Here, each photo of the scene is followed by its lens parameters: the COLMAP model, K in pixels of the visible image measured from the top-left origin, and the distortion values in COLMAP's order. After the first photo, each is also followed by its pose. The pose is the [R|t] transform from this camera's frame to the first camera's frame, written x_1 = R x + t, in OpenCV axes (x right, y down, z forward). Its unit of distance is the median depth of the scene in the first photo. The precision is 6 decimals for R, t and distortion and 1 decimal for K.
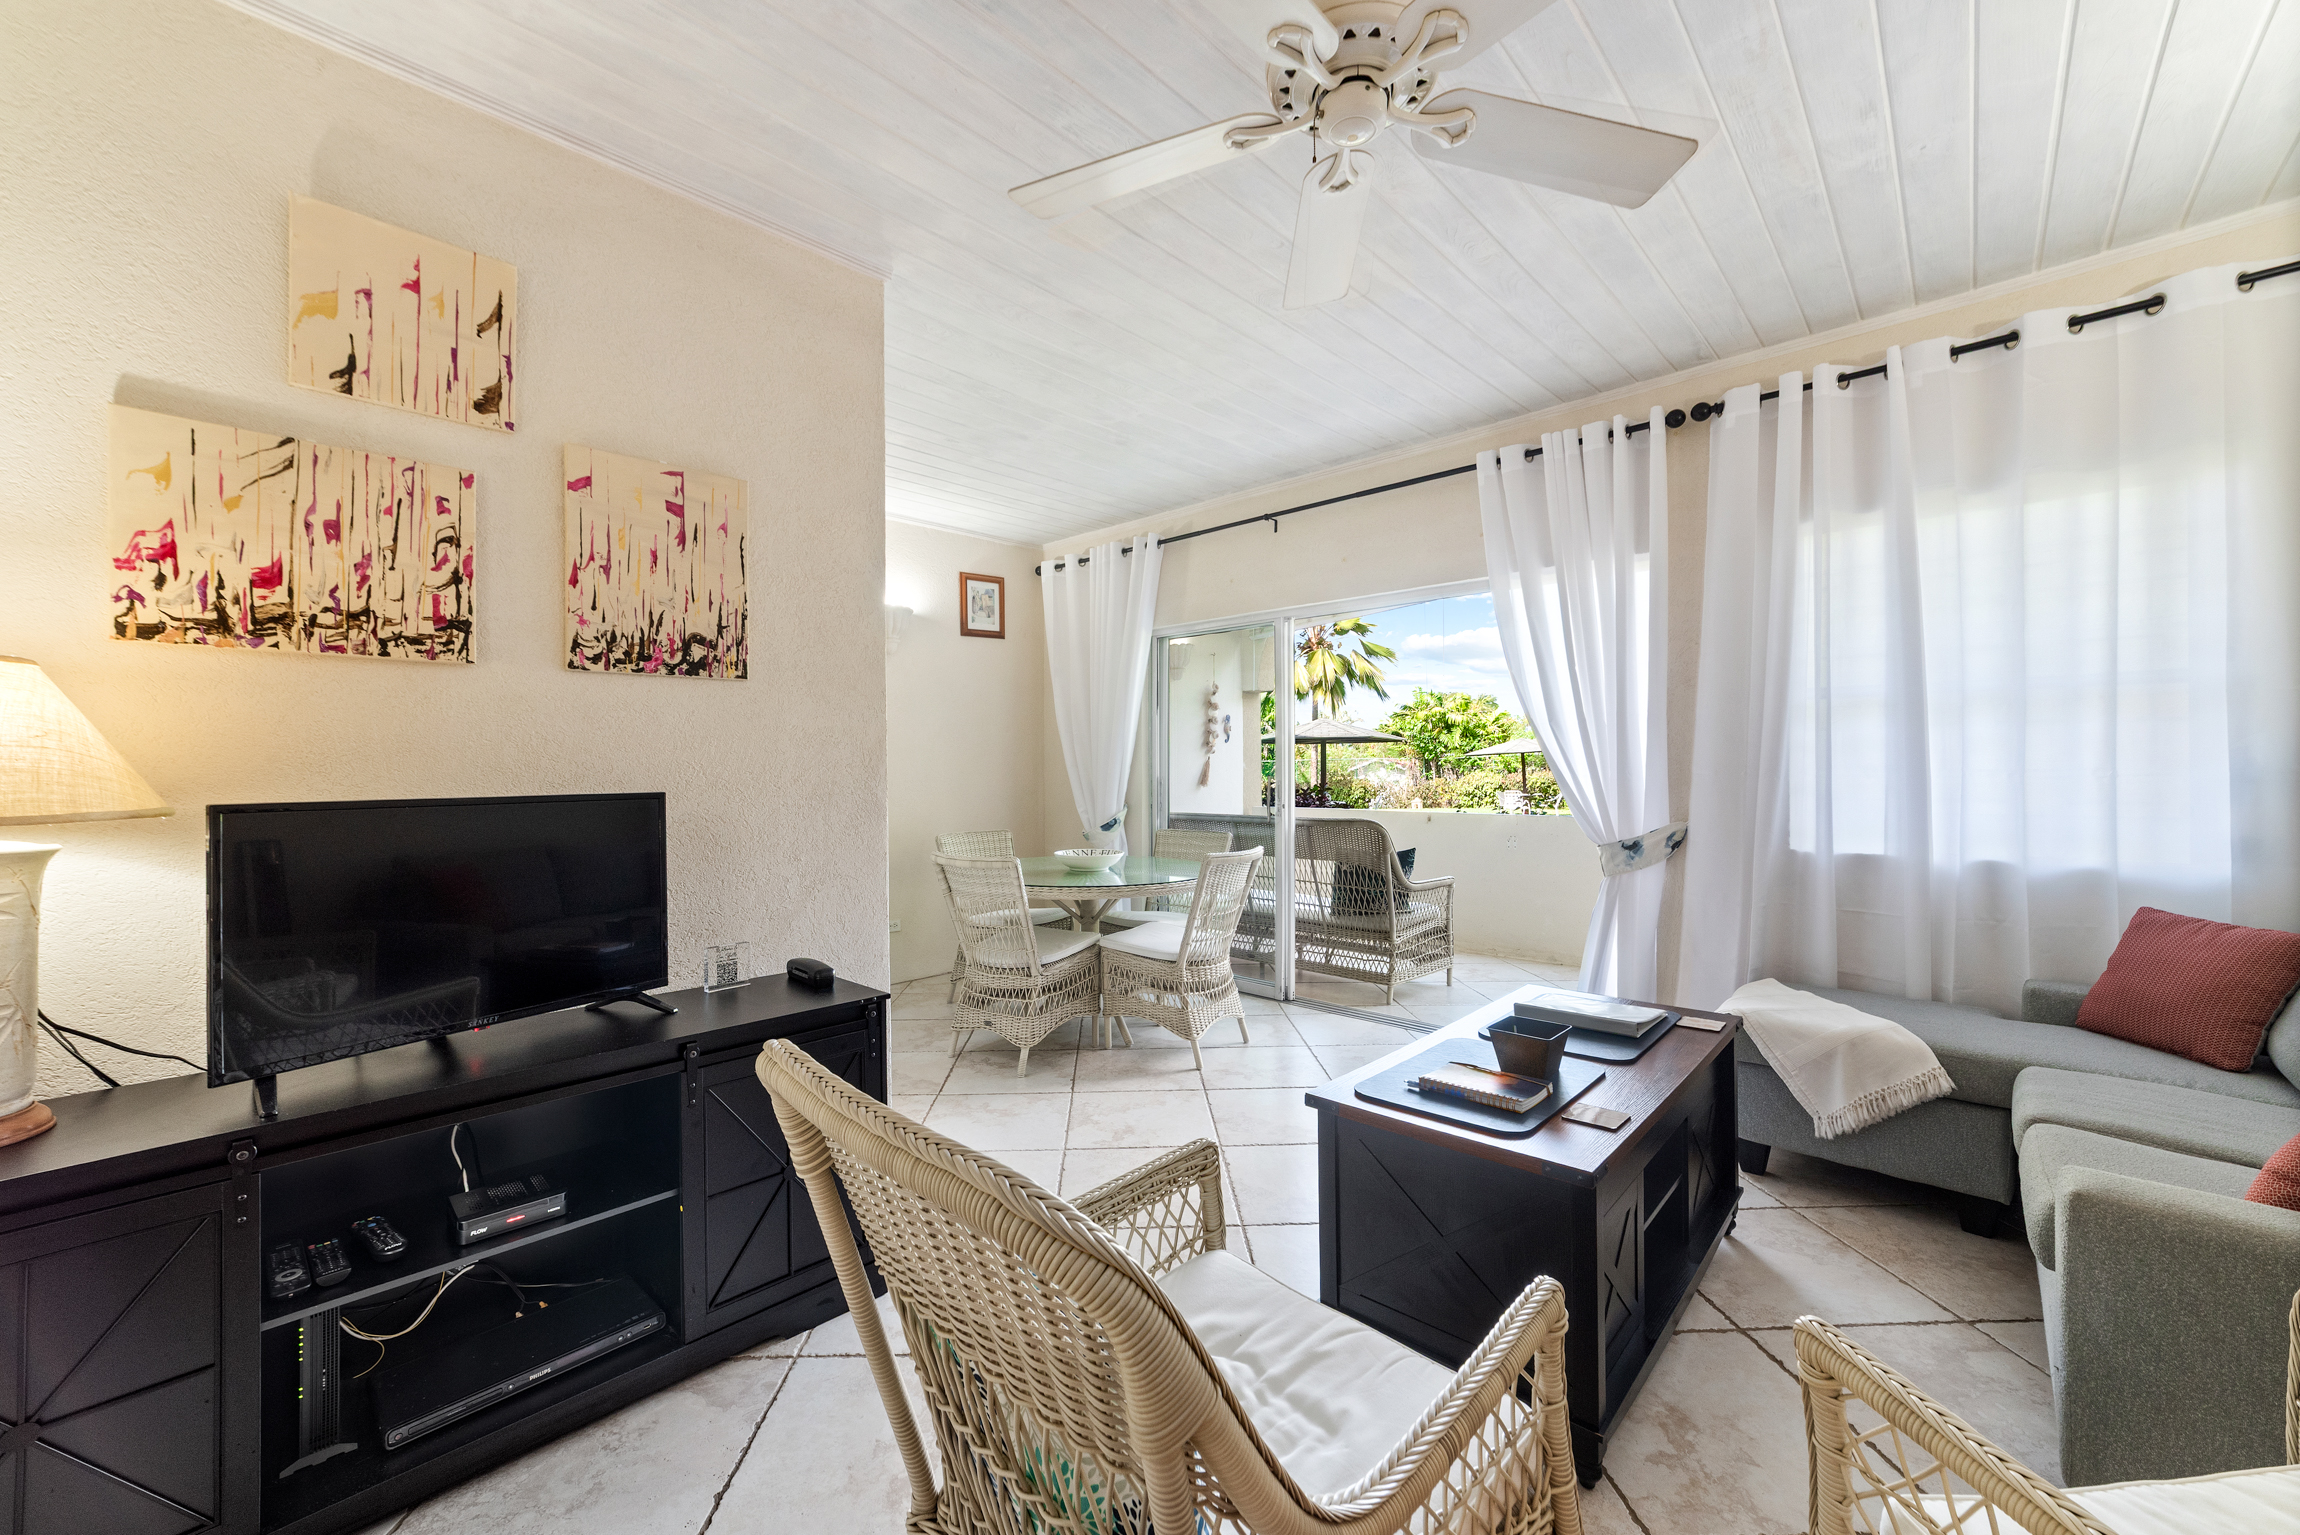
lens RADIAL K [[897.7, 0, 1127.6], [0, 897.7, 764.2], [0, 0, 1]] dist [-0.018697, 0.007363]
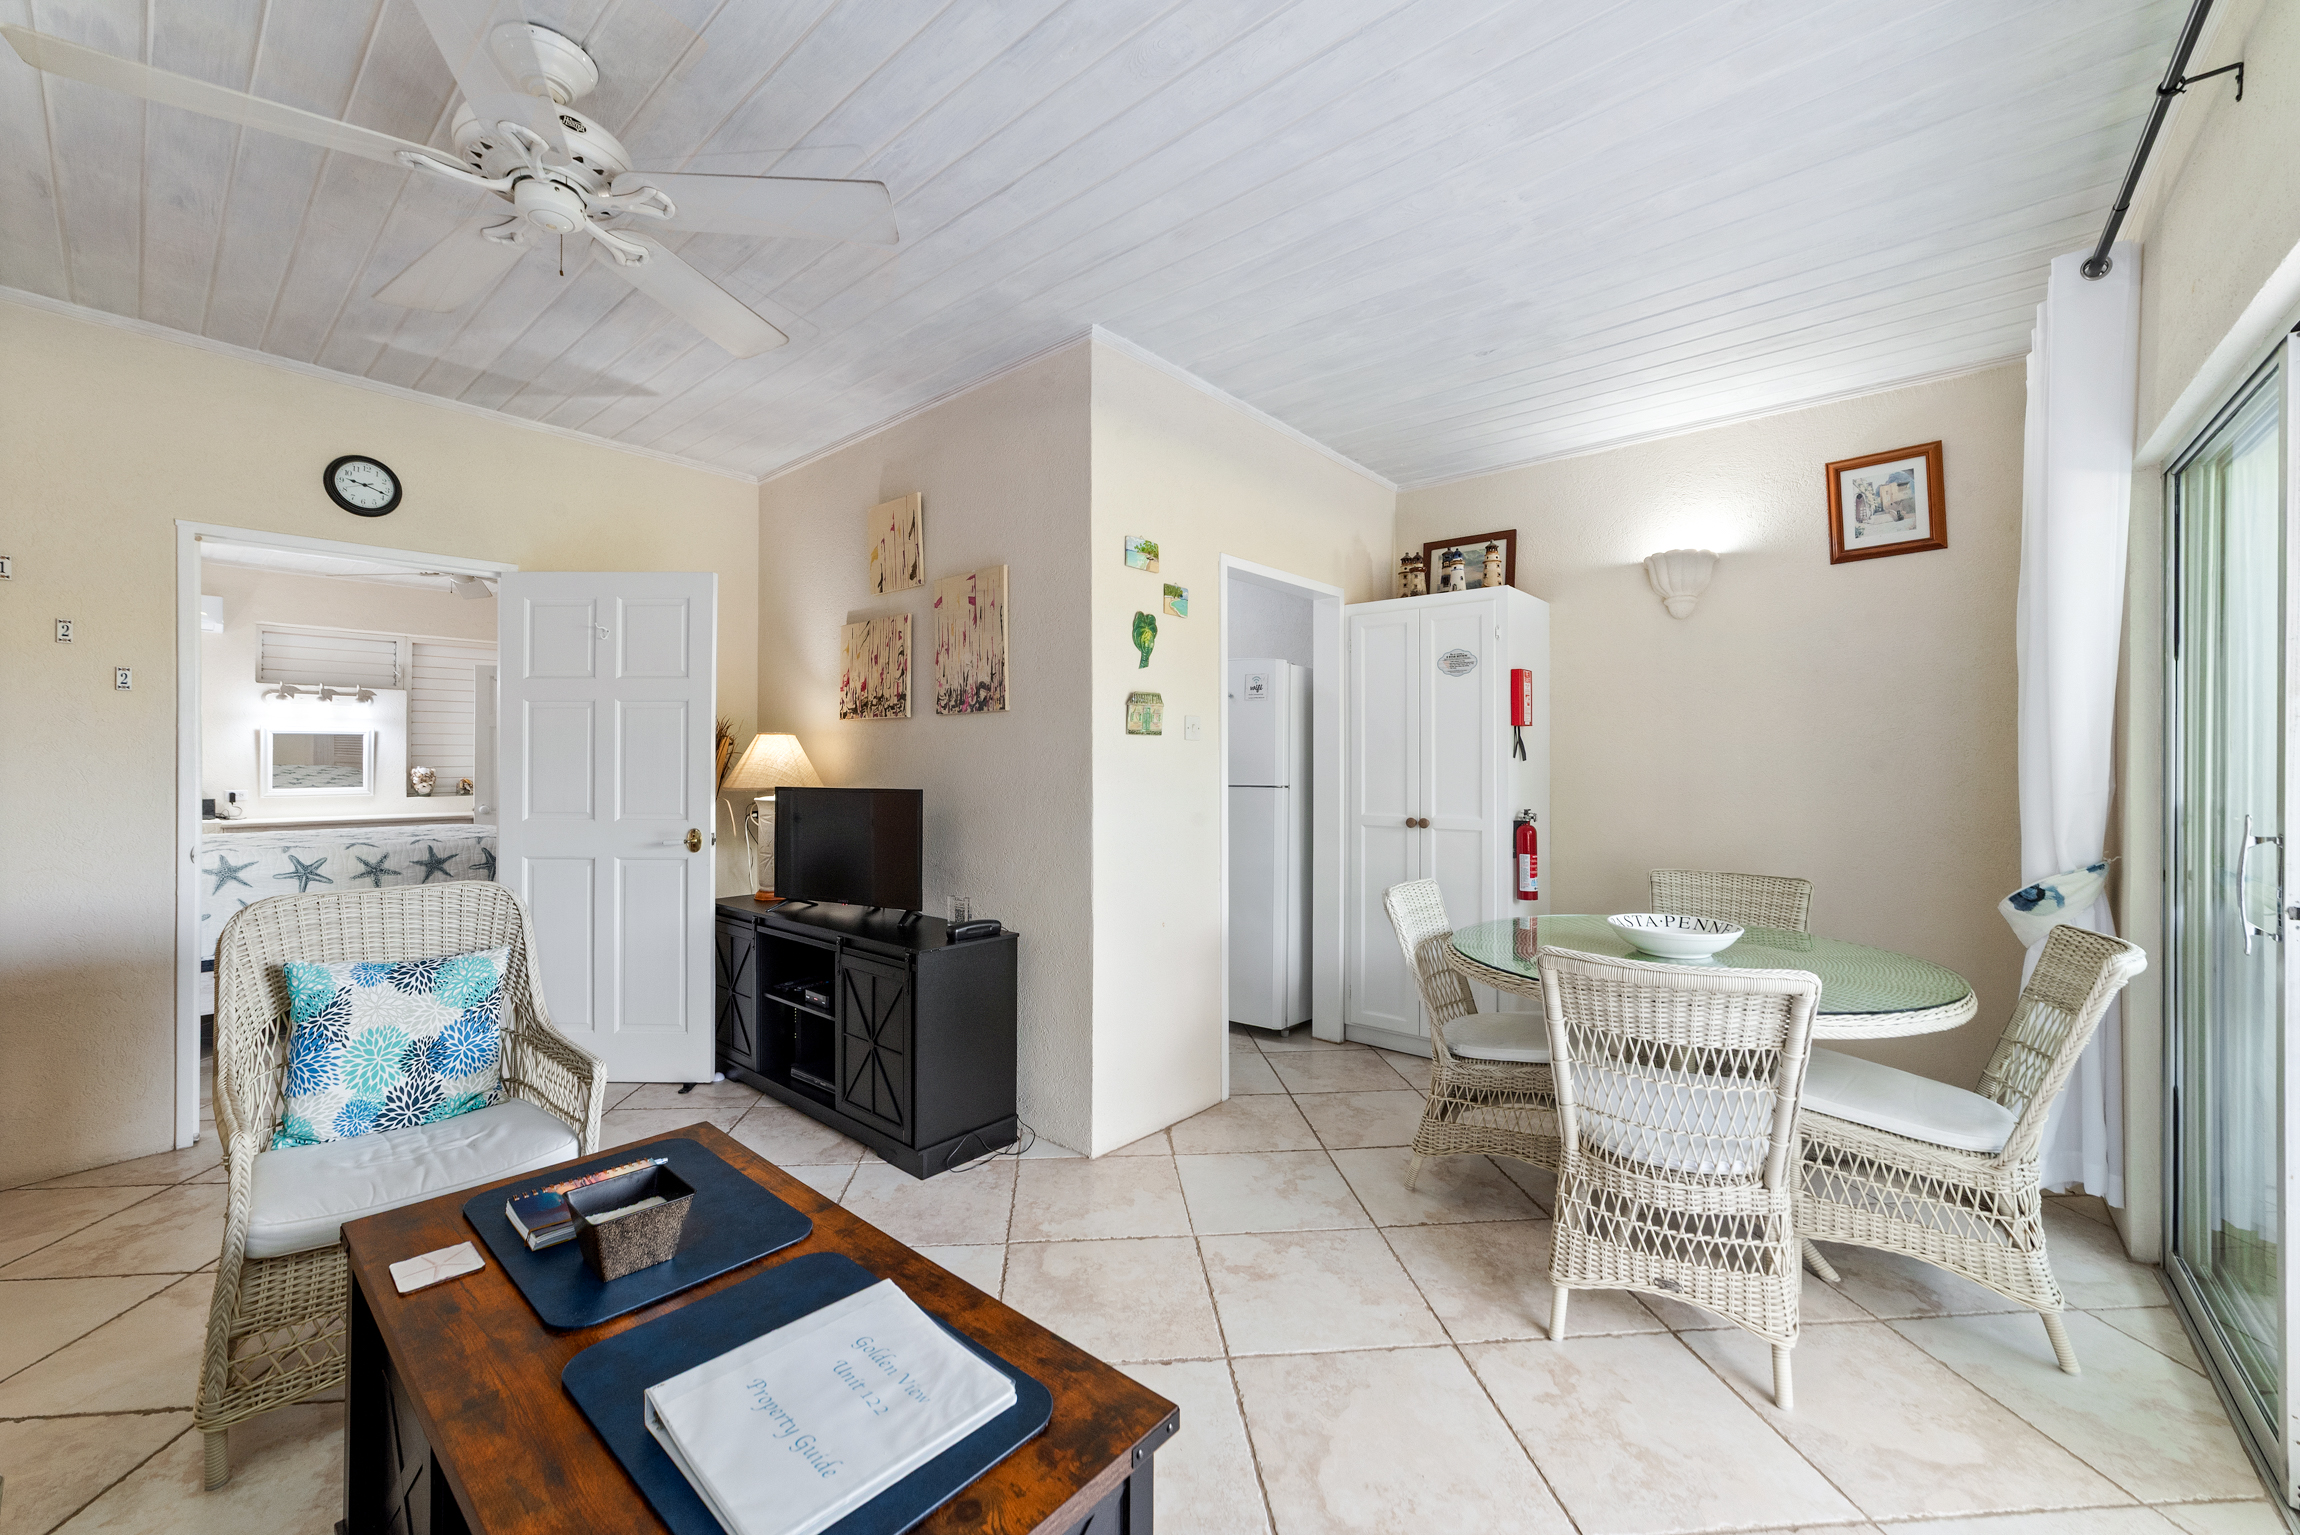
lens RADIAL K [[897.7, 0, 1145.8], [0, 897.7, 759.2], [0, 0, 1]] dist [-0.018697, 0.007363]
pose [[0.064108, -0.001150, -0.997942, 1.050879], [0.002250, 0.999997, -0.001008, -0.018946], [0.997940, -0.002181, 0.064111, 1.241589]]
